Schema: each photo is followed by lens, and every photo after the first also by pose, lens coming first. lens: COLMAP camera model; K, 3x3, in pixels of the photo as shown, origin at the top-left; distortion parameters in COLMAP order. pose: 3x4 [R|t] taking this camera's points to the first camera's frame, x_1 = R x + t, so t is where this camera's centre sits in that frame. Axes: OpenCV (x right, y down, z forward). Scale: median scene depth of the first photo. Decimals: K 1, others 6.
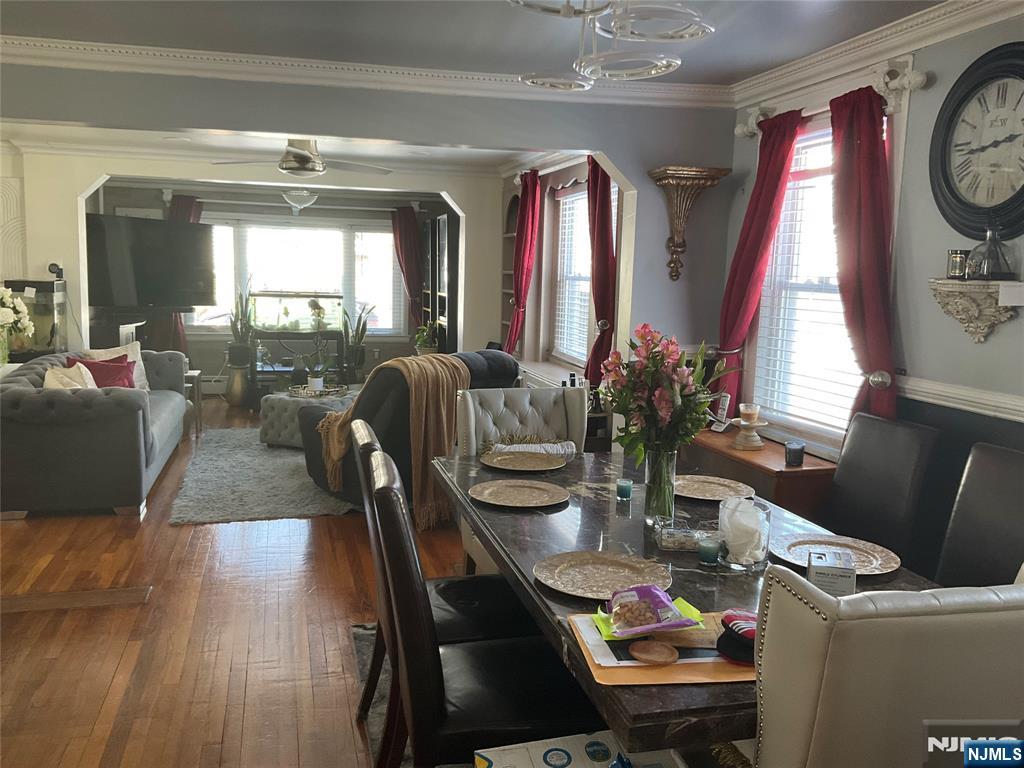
lens RADIAL K [[856.2, 0, 508.3], [0, 856.2, 380.9], [0, 0, 1]] dist [0.094836, -0.175821]
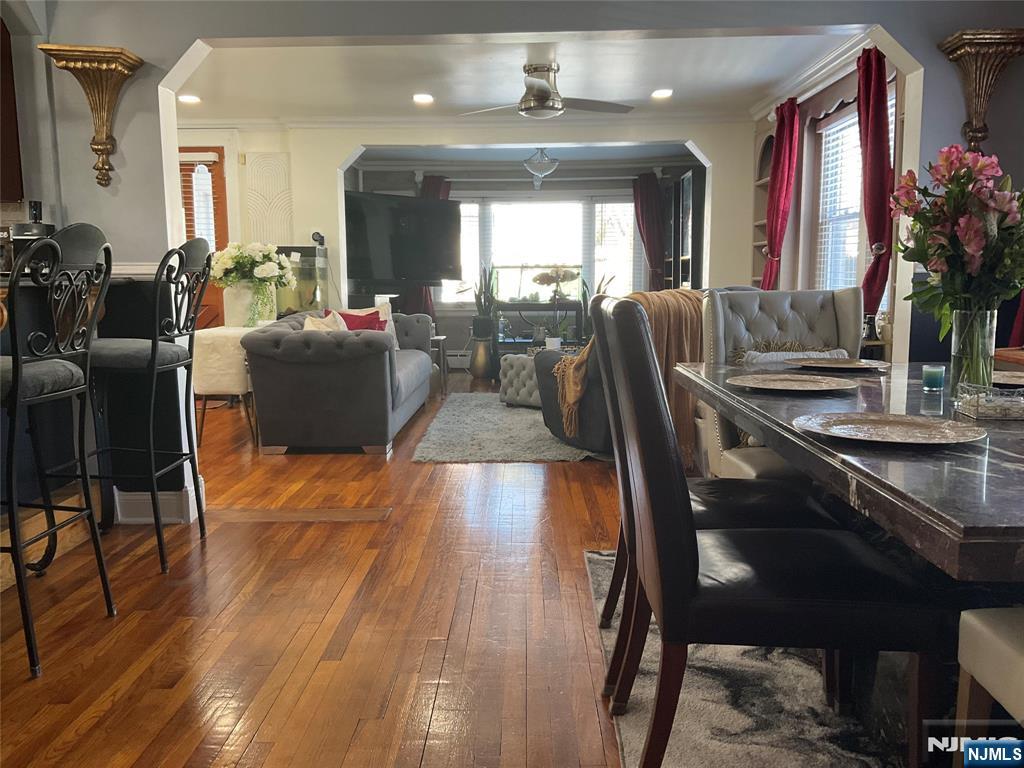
lens RADIAL K [[856.2, 0, 506.6], [0, 856.2, 385.5], [0, 0, 1]] dist [0.094836, -0.175821]
pose [[0.960597, 0.002505, -0.277932, -0.004734], [-0.004295, 0.999974, -0.005834, 0.072756], [0.277911, 0.006798, 0.960583, 0.057499]]
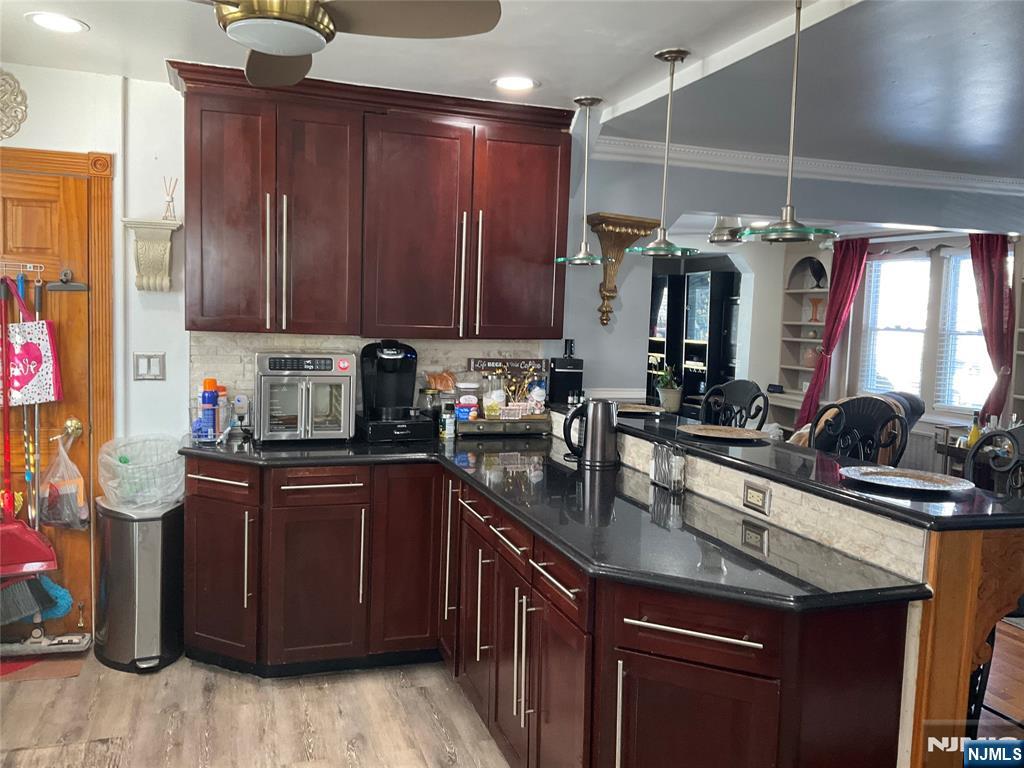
lens RADIAL K [[856.2, 0, 495.9], [0, 856.2, 381.0], [0, 0, 1]] dist [0.094836, -0.175821]
pose [[0.998627, -0.000423, 0.052377, -0.626702], [0.002964, 0.998822, -0.048442, 0.006090], [-0.052295, 0.048531, 0.997452, -0.167277]]
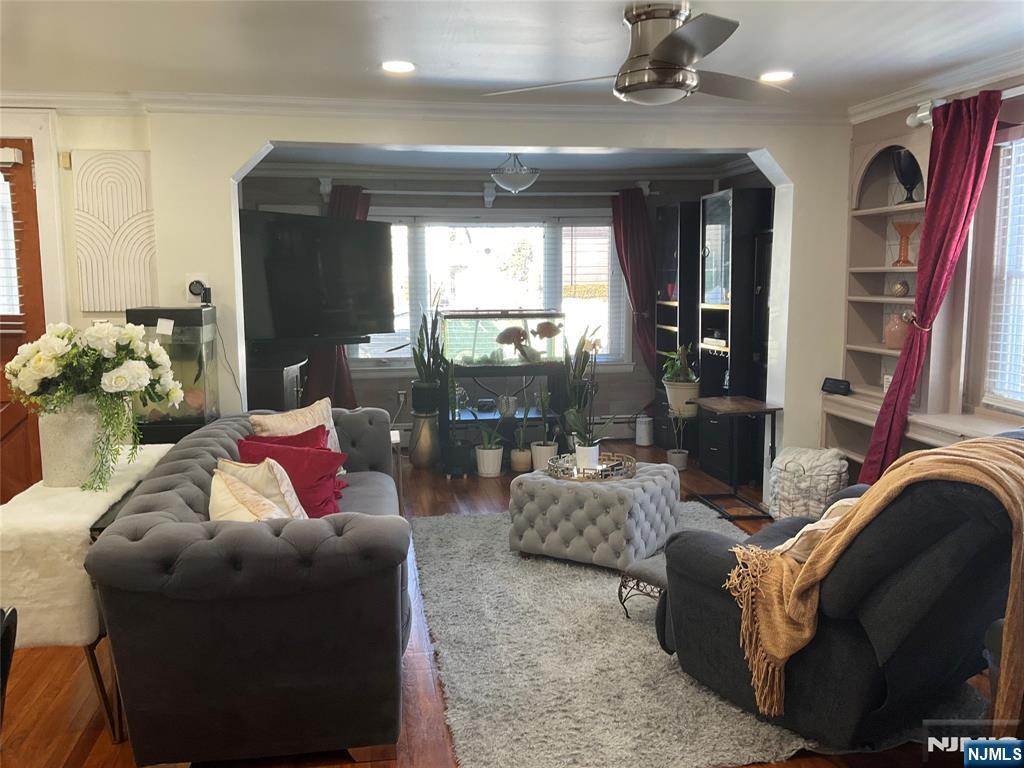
lens RADIAL K [[856.2, 0, 510.4], [0, 856.2, 388.5], [0, 0, 1]] dist [0.094836, -0.175821]
pose [[0.995513, -0.021183, -0.092228, -0.284405], [0.021213, 0.999775, -0.000666, -0.060160], [0.092222, -0.001294, 0.995738, 0.458457]]
